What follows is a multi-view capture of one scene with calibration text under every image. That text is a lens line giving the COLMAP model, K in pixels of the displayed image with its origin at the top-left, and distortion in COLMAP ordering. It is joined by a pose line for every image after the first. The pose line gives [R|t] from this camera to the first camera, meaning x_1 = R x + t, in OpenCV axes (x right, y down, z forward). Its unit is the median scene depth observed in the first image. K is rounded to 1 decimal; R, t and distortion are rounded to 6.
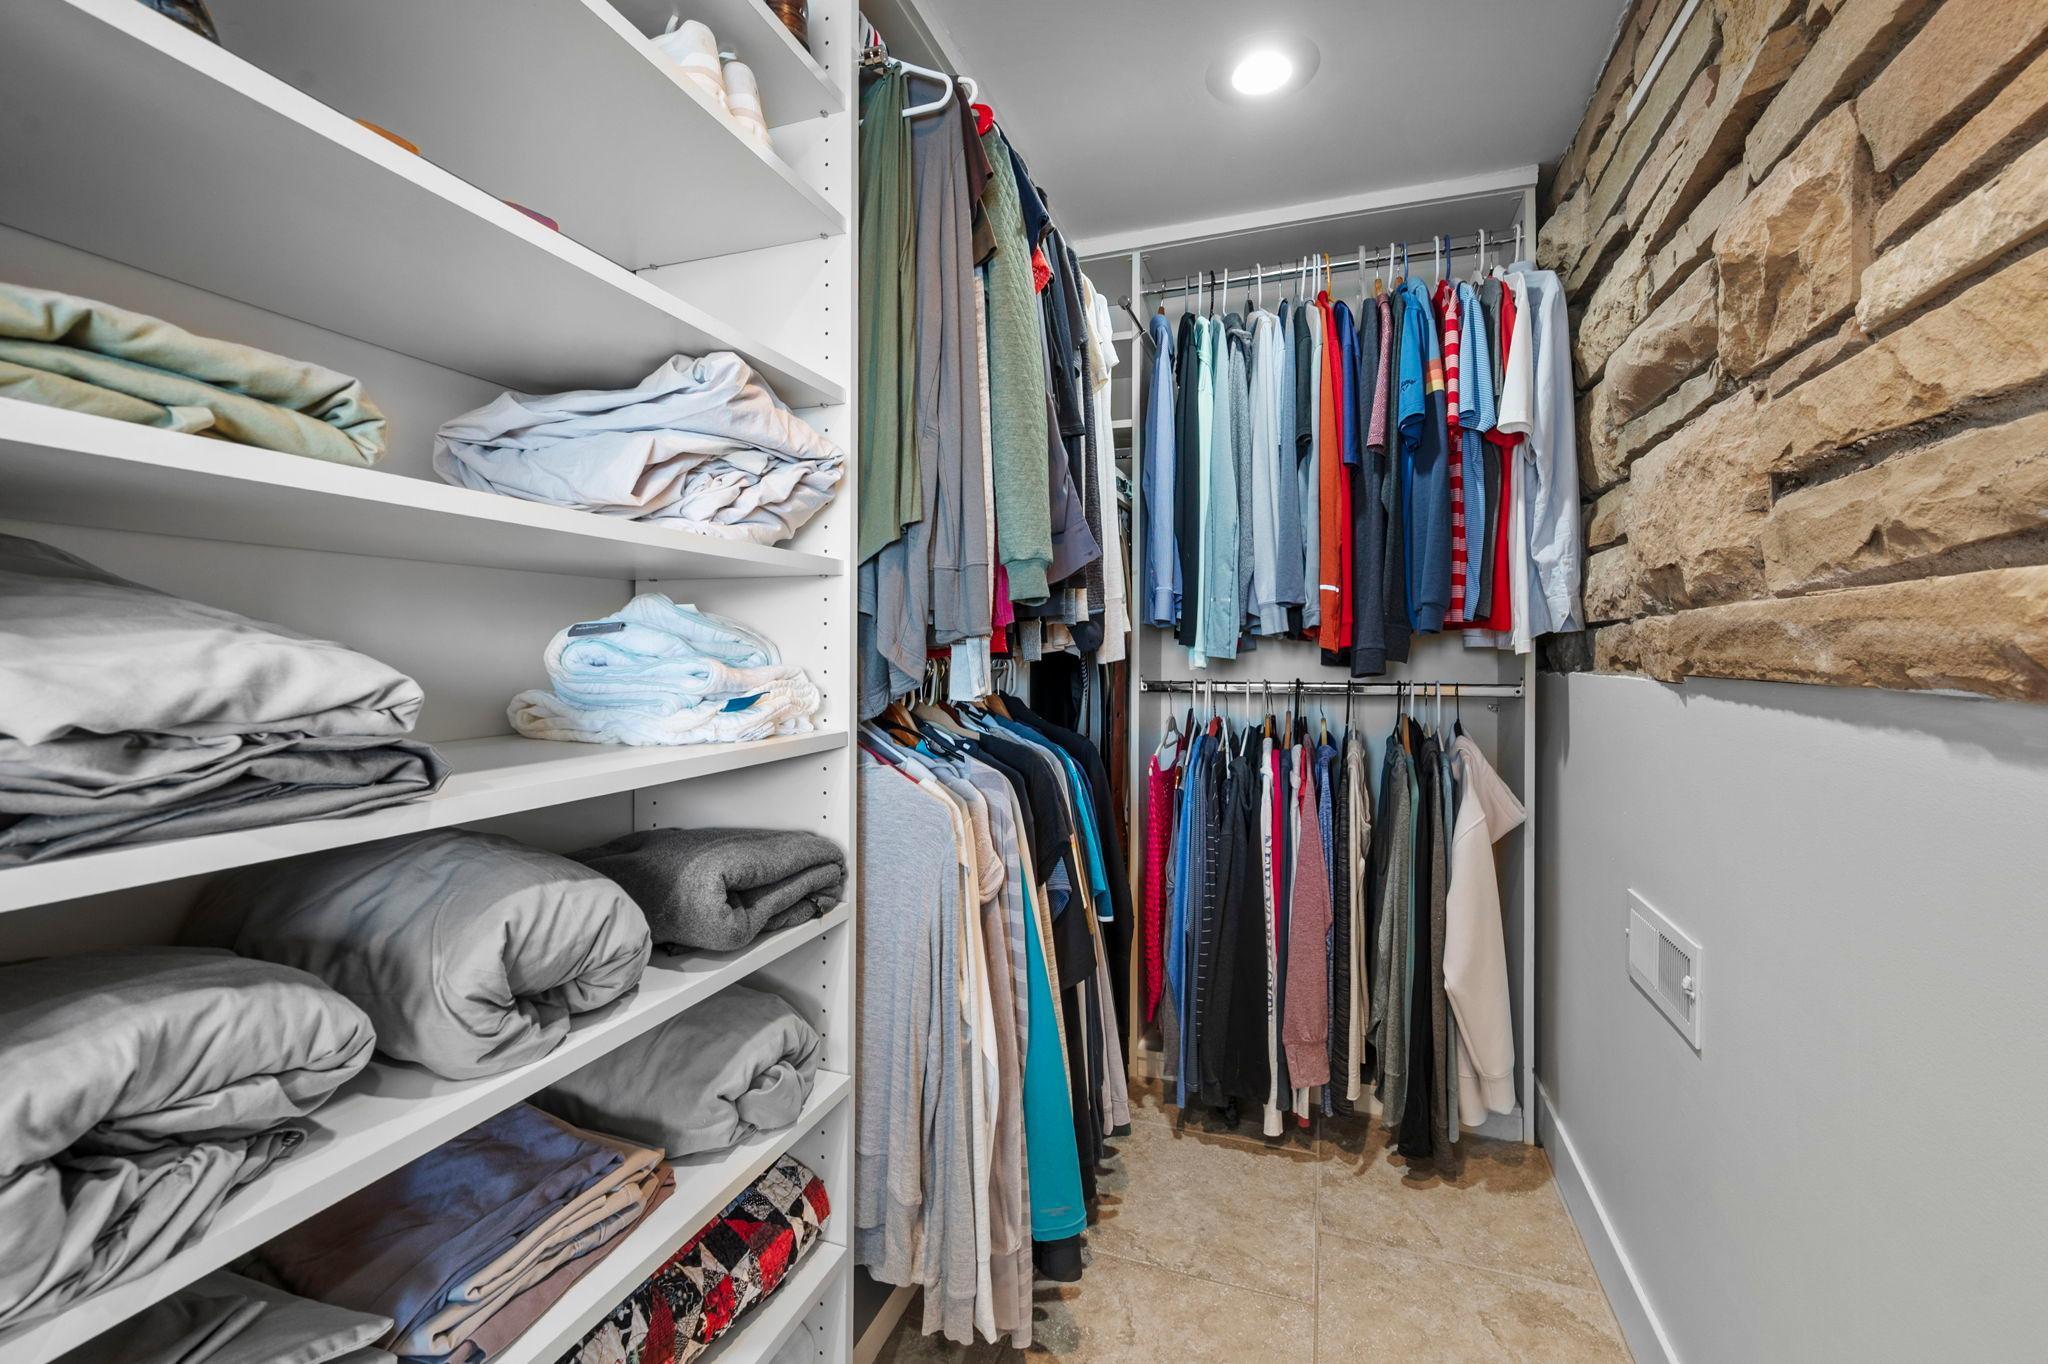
lens RADIAL K [[828.6, 0, 1020.0], [0, 828.6, 660.6], [0, 0, 1]] dist [0.000647, 0.000337]
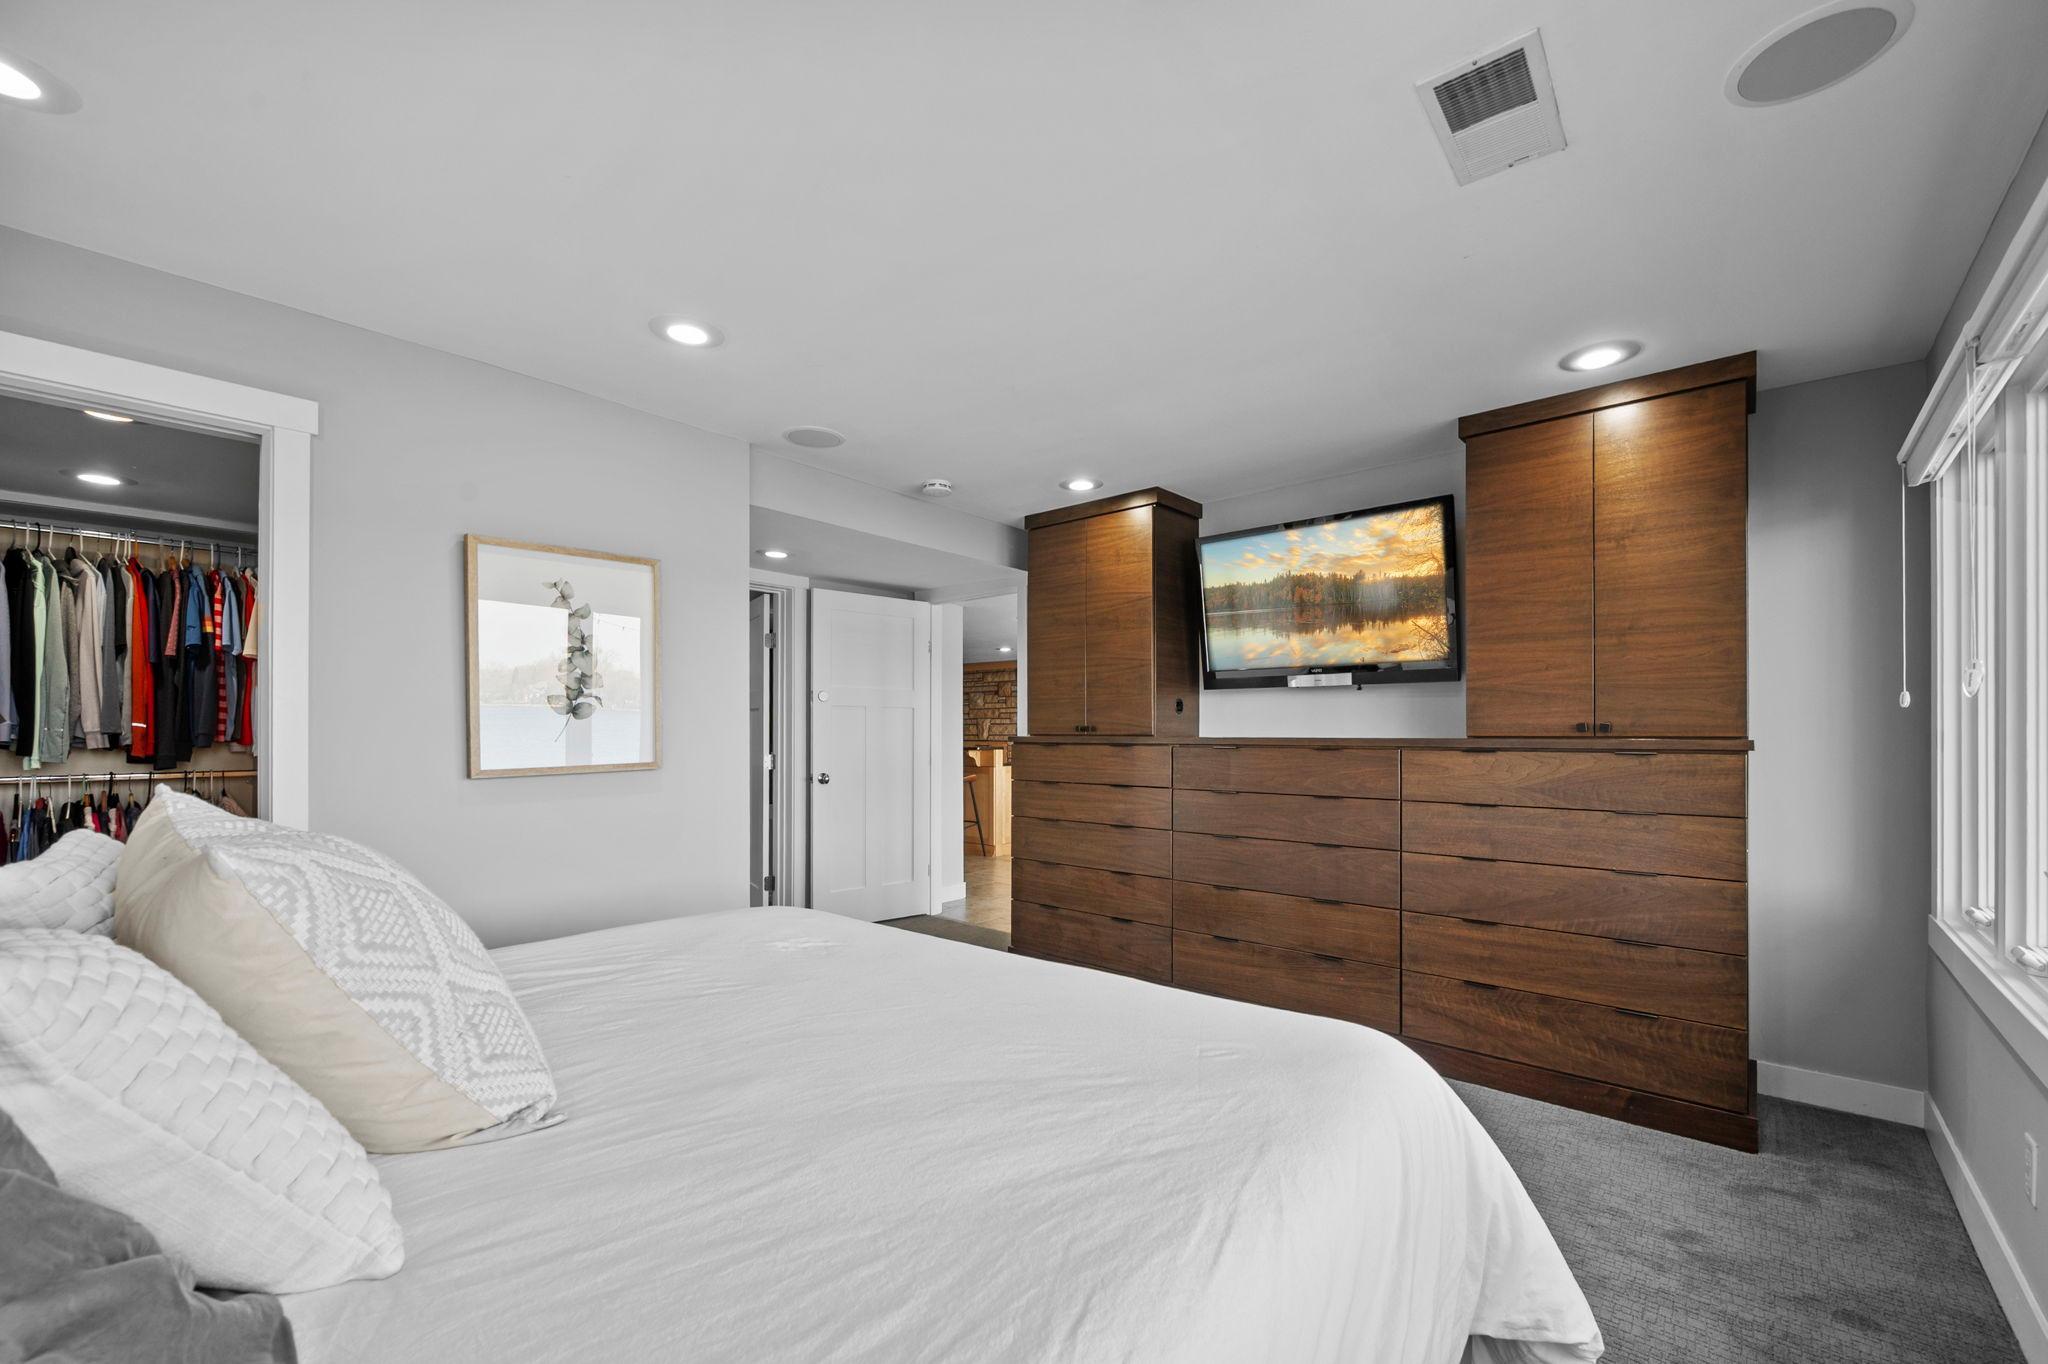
lens RADIAL K [[828.6, 0, 1017.2], [0, 828.6, 720.3], [0, 0, 1]] dist [0.000647, 0.000337]
pose [[0.358326, 0.011563, 0.933525, -0.697352], [0.011072, 0.999800, -0.016634, -0.042187], [-0.933531, 0.016296, 0.358126, -1.602302]]
